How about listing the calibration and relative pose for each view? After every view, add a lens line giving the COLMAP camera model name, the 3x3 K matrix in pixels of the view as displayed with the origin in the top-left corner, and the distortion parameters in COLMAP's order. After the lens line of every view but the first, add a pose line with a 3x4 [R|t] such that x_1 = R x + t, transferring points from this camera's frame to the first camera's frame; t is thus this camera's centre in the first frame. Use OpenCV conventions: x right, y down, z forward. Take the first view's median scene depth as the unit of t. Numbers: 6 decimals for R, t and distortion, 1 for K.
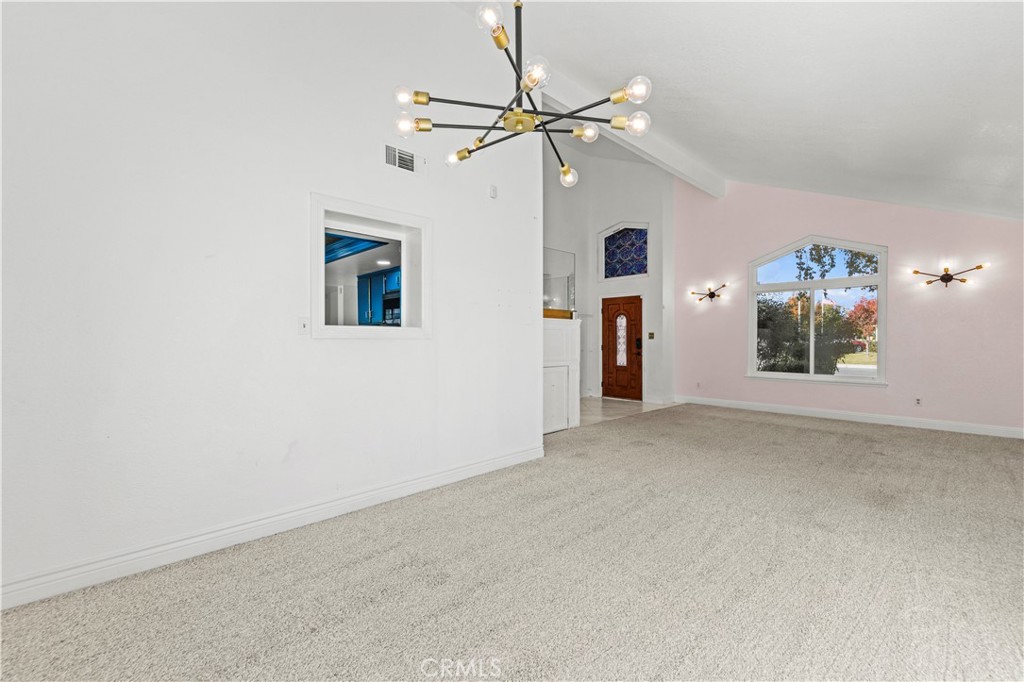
lens RADIAL K [[433.4, 0, 505.2], [0, 433.4, 339.3], [0, 0, 1]] dist [-0.000821, -0.000325]
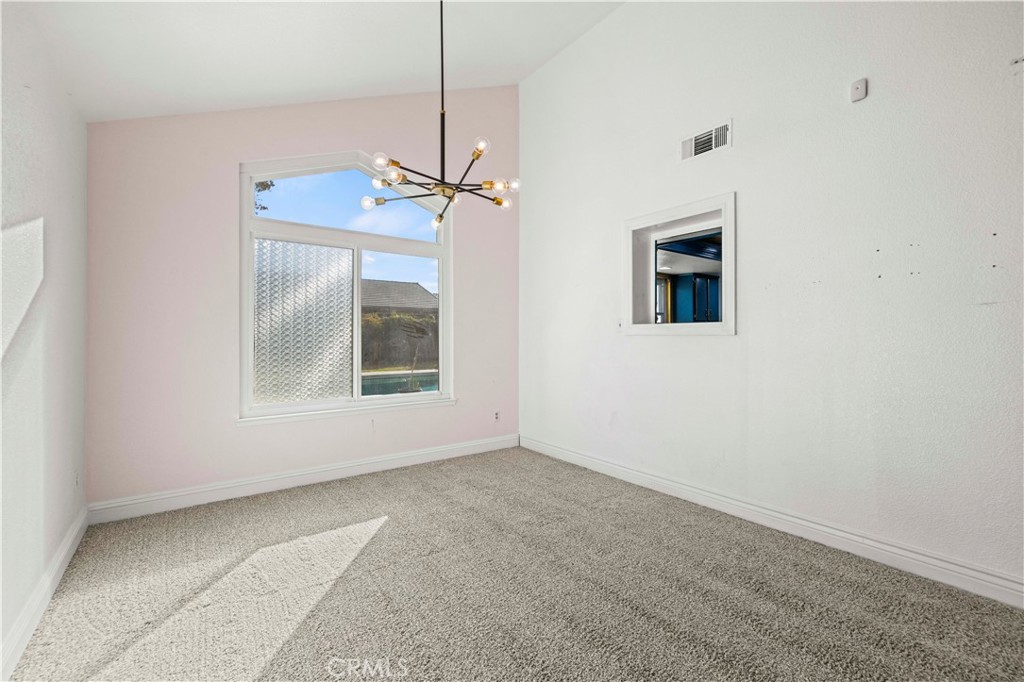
lens RADIAL K [[433.4, 0, 505.2], [0, 433.4, 339.3], [0, 0, 1]] dist [-0.000821, -0.000325]
pose [[-0.109540, 0.011723, -0.993913, 1.230721], [-0.003996, 0.999917, 0.012234, -0.004650], [0.993974, 0.005311, -0.109484, 1.146574]]
